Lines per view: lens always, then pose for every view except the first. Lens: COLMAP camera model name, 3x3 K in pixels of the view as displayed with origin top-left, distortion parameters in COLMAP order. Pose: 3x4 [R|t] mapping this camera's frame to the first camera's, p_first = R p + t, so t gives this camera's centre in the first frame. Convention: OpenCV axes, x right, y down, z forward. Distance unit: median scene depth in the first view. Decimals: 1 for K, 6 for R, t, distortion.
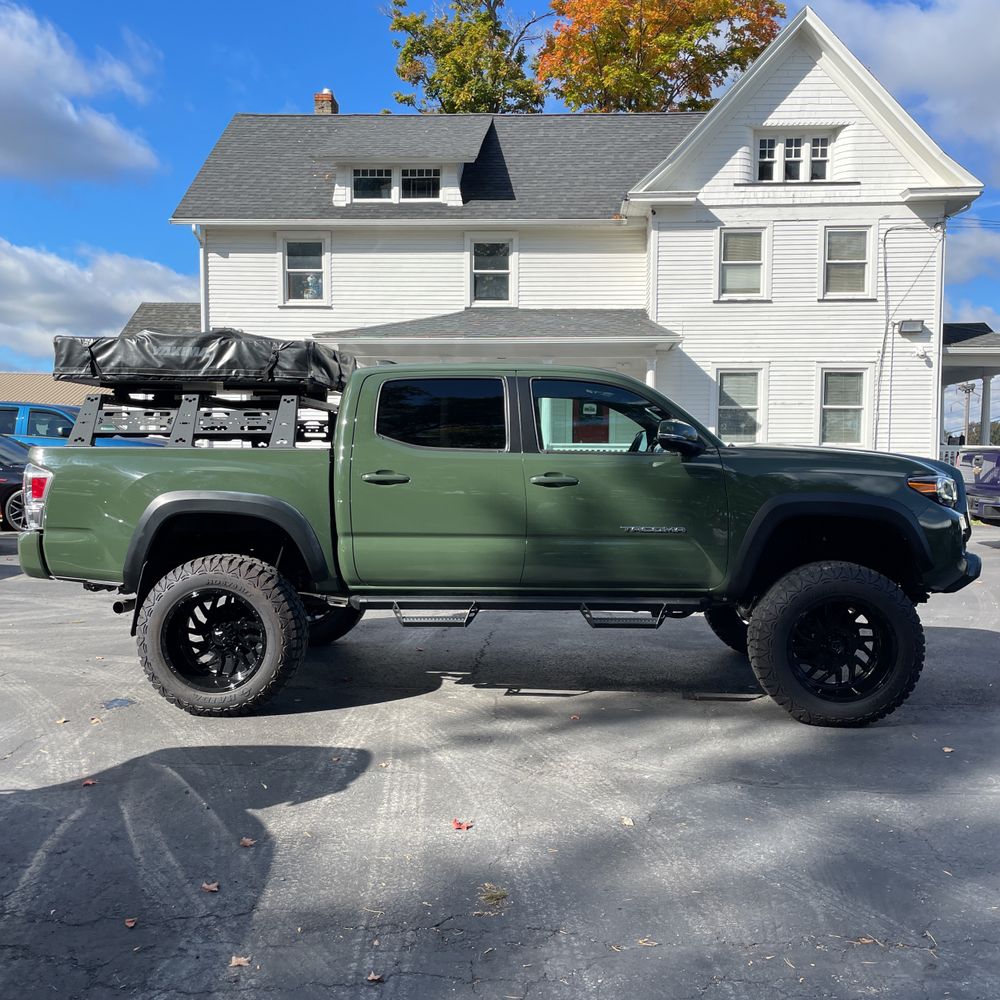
lens RADIAL K [[1018.2, 0, 524.1], [0, 1018.2, 528.9], [0, 0, 1]] dist [0.032190, 0.000000]
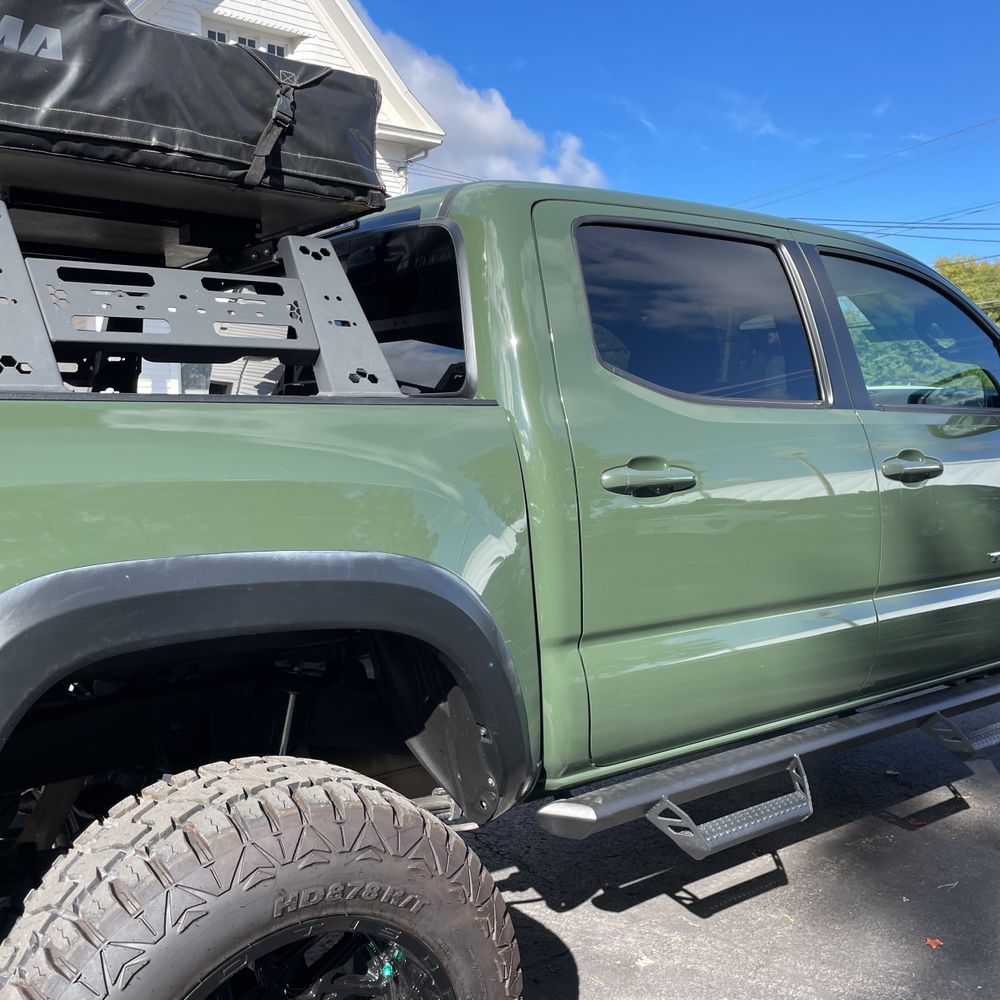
lens RADIAL K [[1018.2, 0, 508.1], [0, 1018.2, 521.0], [0, 0, 1]] dist [0.032190, 0.000000]
pose [[0.786843, -0.071100, 0.613044, -0.113855], [0.053610, 0.997461, 0.046875, -0.015391], [-0.614821, -0.004018, 0.788657, 0.206391]]
